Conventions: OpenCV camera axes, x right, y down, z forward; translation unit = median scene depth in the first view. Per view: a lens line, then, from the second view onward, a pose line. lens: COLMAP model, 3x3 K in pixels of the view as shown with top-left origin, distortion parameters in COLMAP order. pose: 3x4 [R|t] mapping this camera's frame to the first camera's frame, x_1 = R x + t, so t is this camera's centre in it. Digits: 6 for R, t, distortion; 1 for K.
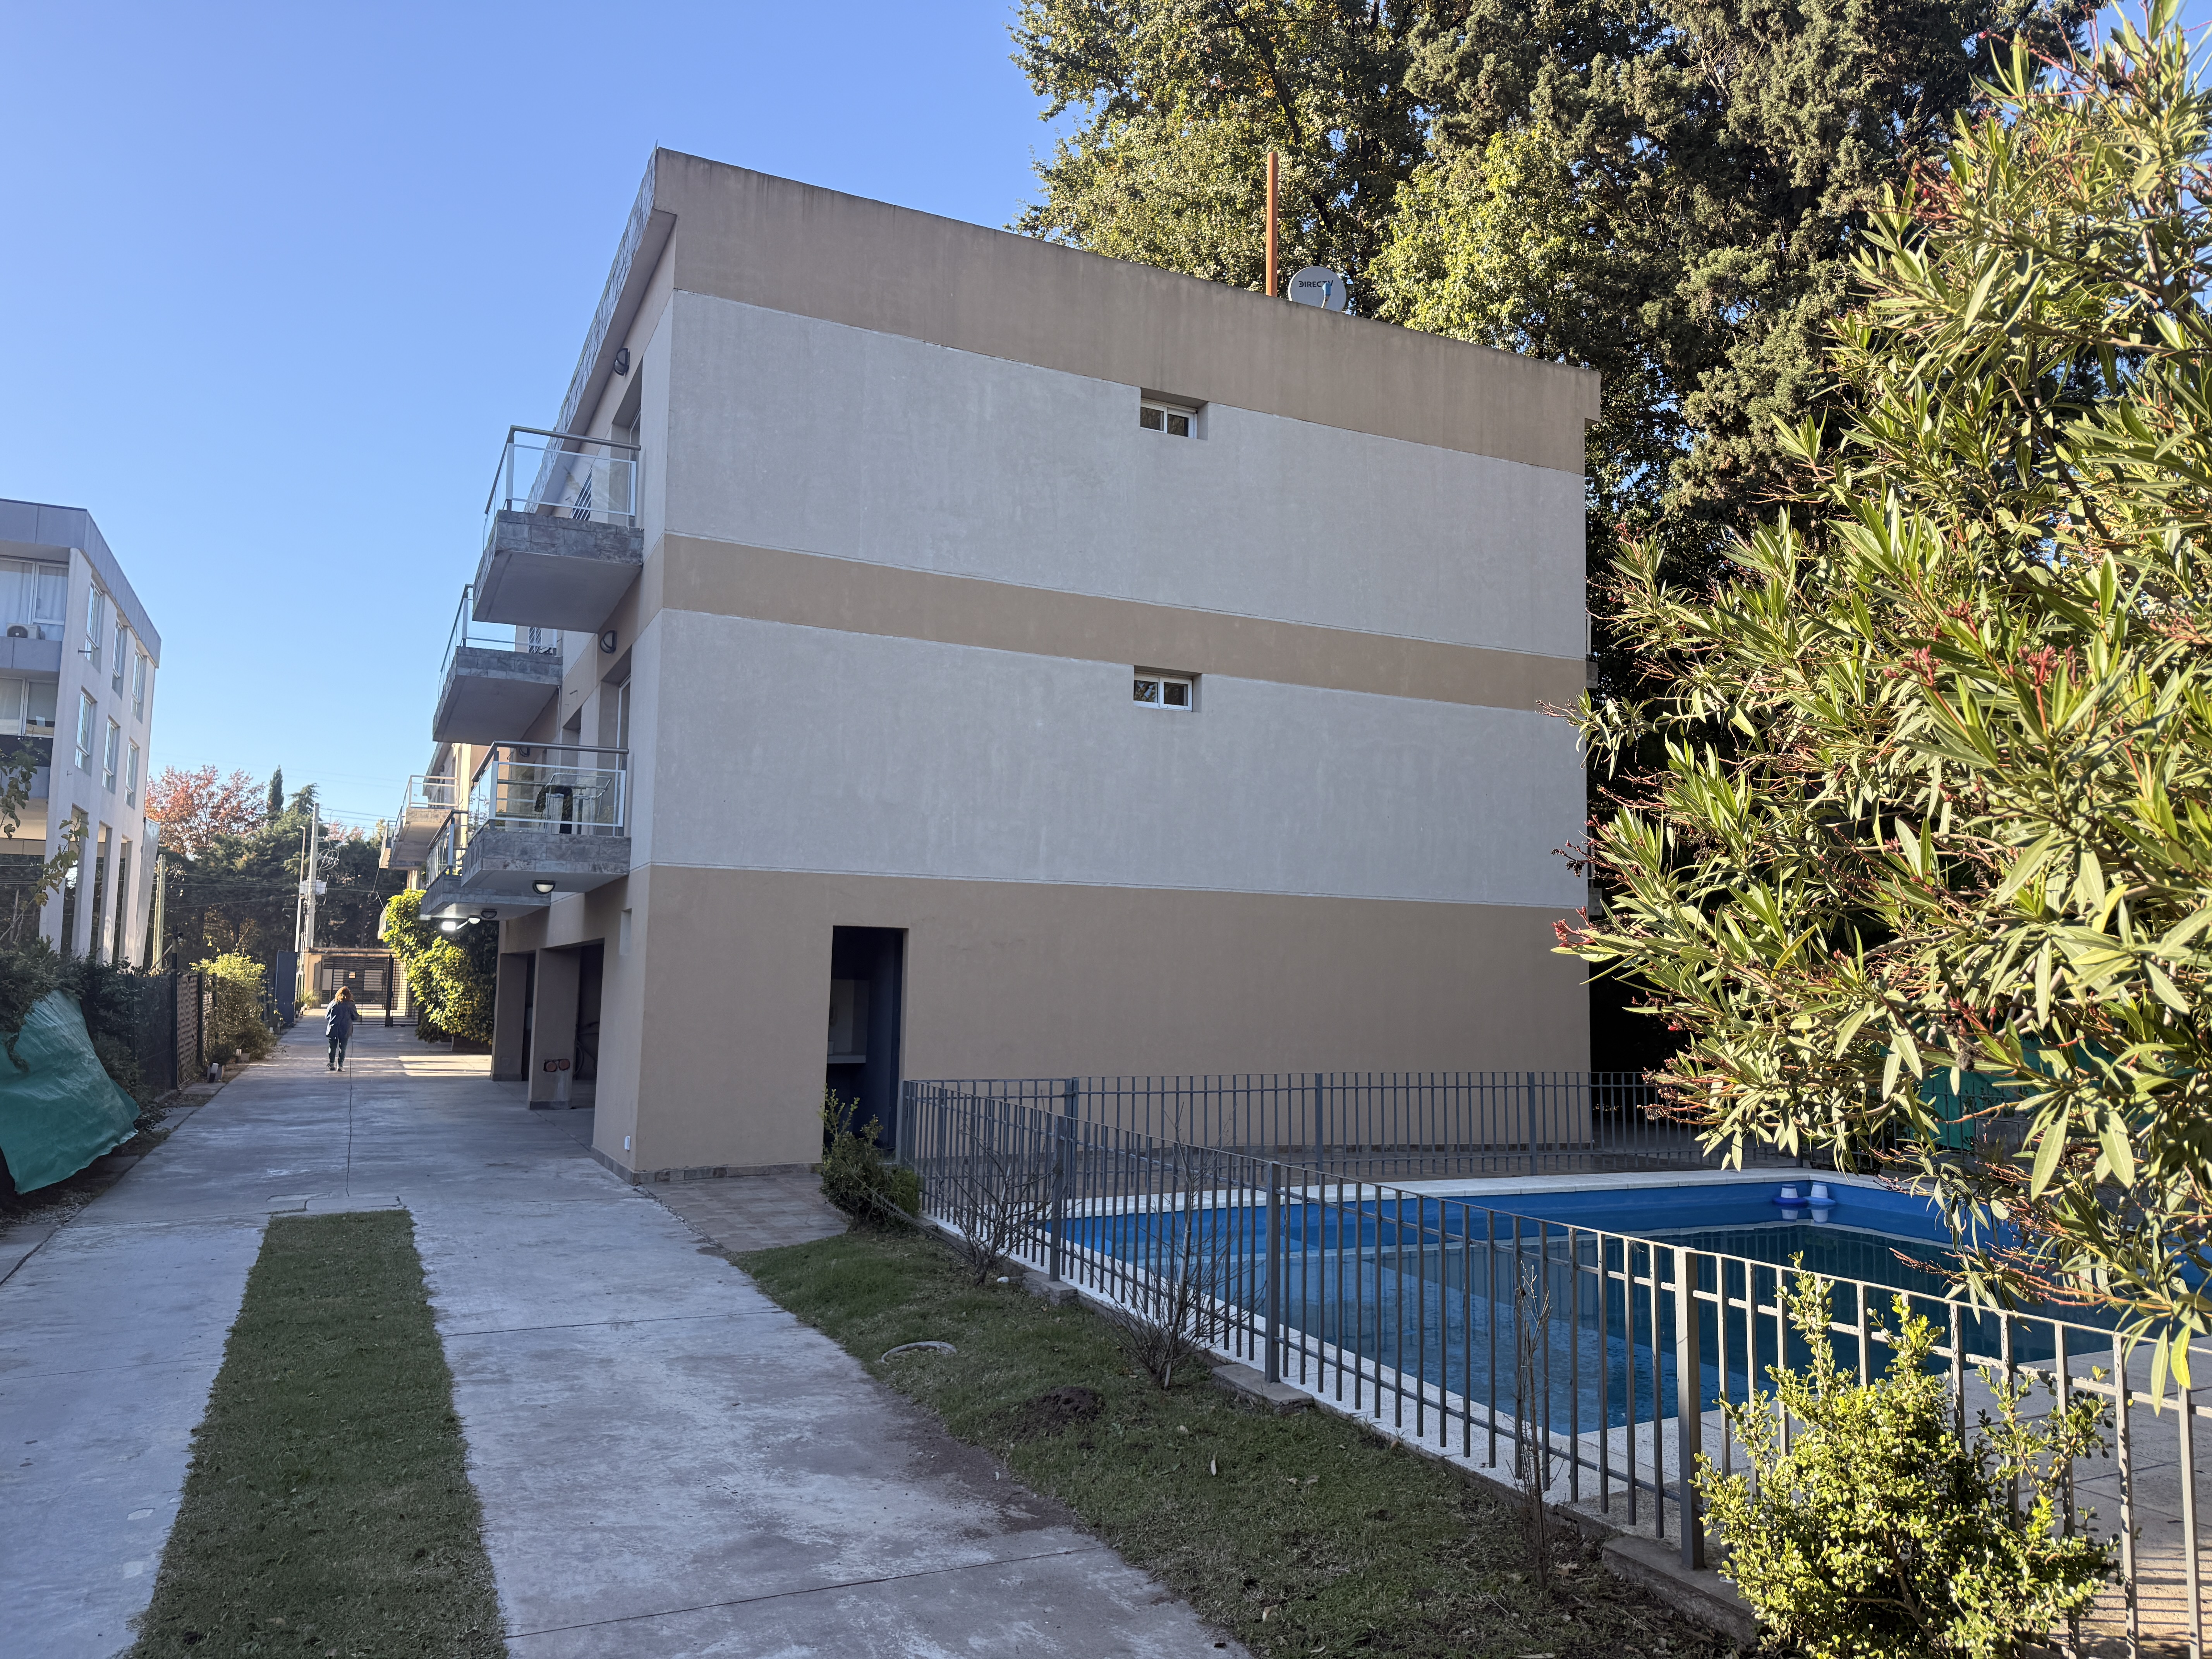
lens RADIAL K [[1539.4, 0, 1106.9], [0, 1539.4, 813.8], [0, 0, 1]] dist [0.062894, -0.074046]
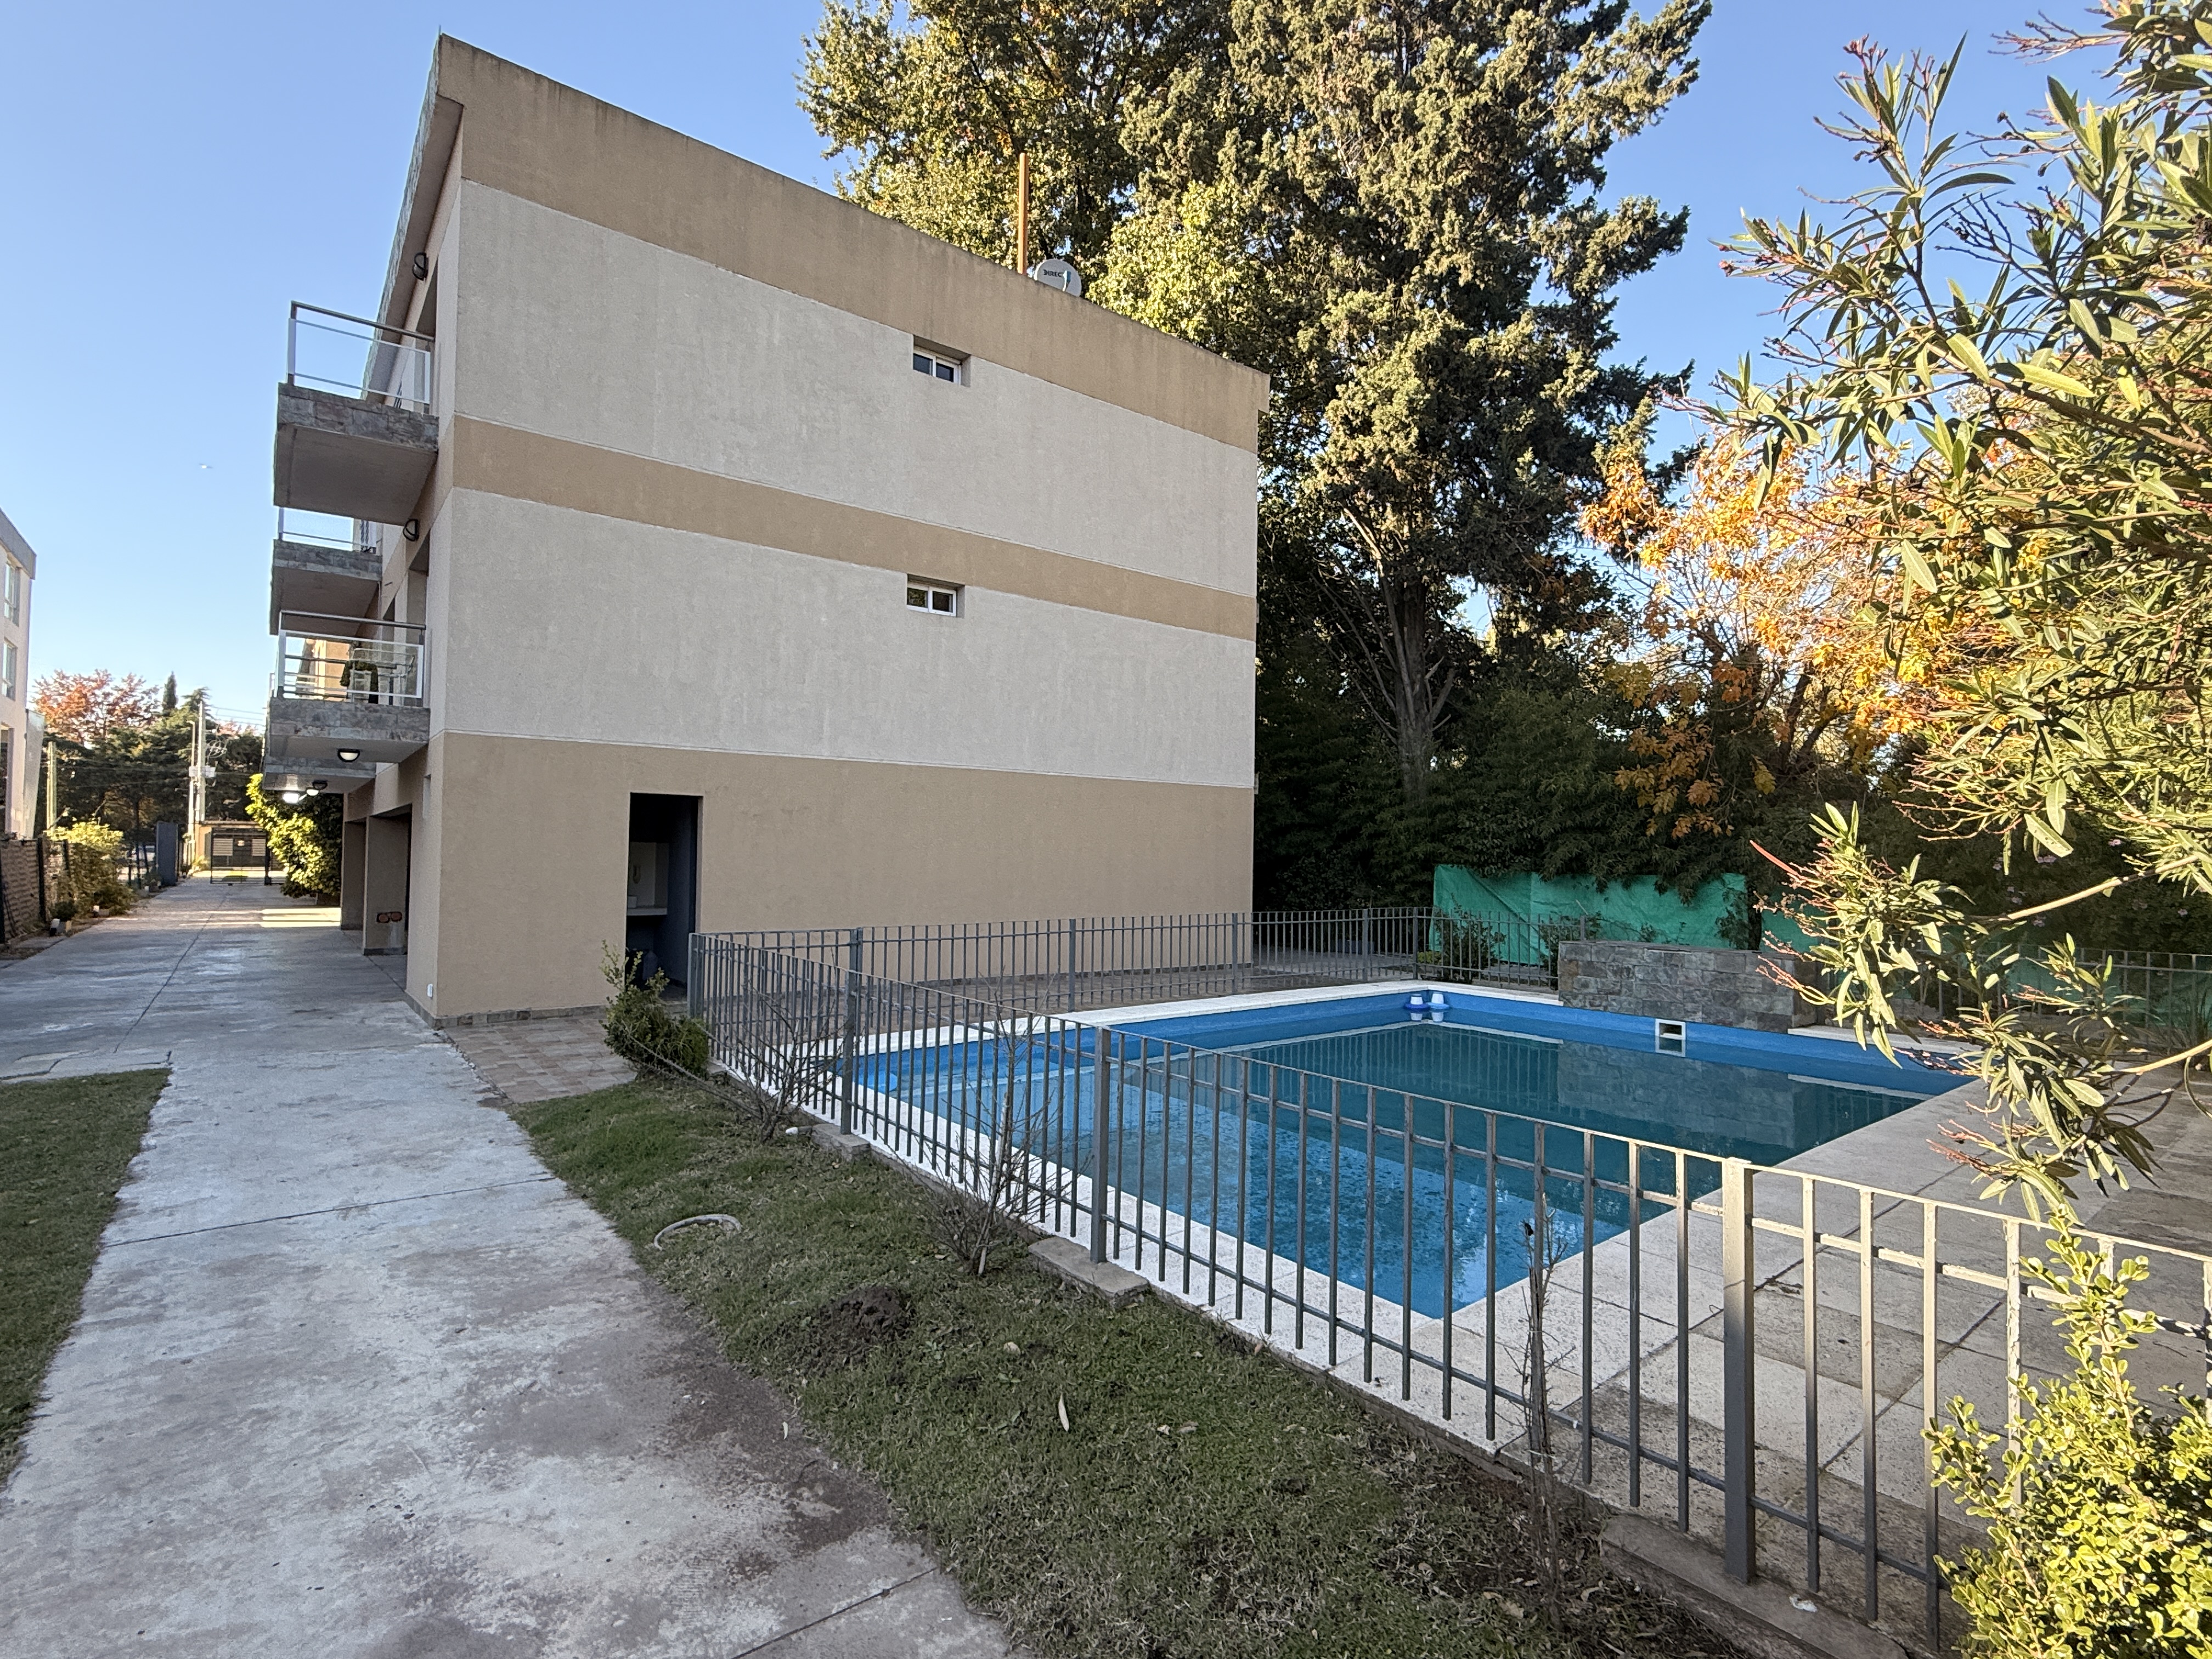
lens RADIAL K [[1081.1, 0, 1107.2], [0, 1081.1, 824.8], [0, 0, 1]] dist [-0.007695, 0.002000]
pose [[0.976594, 0.002365, 0.215077, -0.010354], [-0.020662, 0.996347, 0.082862, 0.022918], [-0.214095, -0.085366, 0.973075, 0.161451]]
